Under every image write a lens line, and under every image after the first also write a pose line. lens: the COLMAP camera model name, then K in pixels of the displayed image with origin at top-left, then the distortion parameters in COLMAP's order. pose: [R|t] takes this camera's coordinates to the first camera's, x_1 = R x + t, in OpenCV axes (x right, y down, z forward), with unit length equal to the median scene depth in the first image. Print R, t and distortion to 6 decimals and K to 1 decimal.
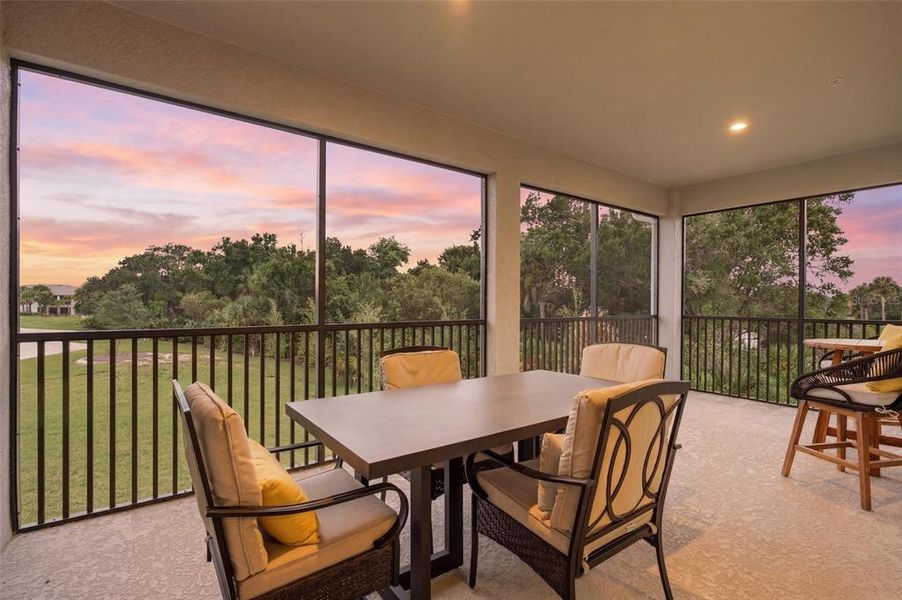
lens RADIAL K [[405.1, 0, 455.1], [0, 405.1, 301.9], [0, 0, 1]] dist [-0.003169, -0.000596]
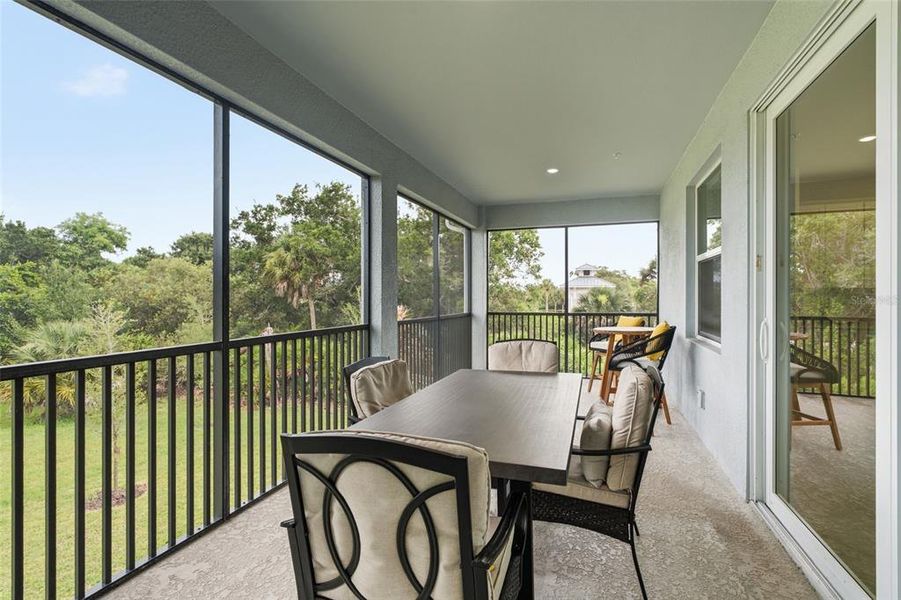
lens RADIAL K [[404.7, 0, 454.5], [0, 404.7, 301.9], [0, 0, 1]] dist [-0.003169, -0.000596]
pose [[0.828198, -0.013421, 0.560275, -0.040315], [0.007872, 0.999893, 0.012316, -0.002684], [-0.560380, -0.005790, 0.828215, 0.009908]]
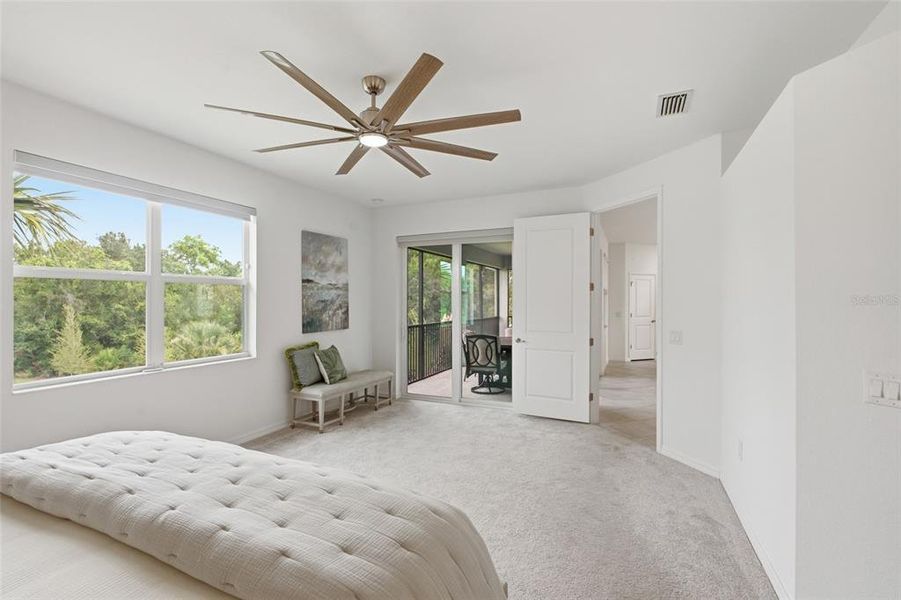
lens RADIAL K [[404.7, 0, 454.5], [0, 404.7, 301.9], [0, 0, 1]] dist [-0.003169, -0.000596]
pose [[0.866825, -0.008688, 0.498536, -0.145916], [0.009096, 0.999957, 0.001612, -0.009051], [-0.498529, 0.003138, 0.866867, -0.136442]]
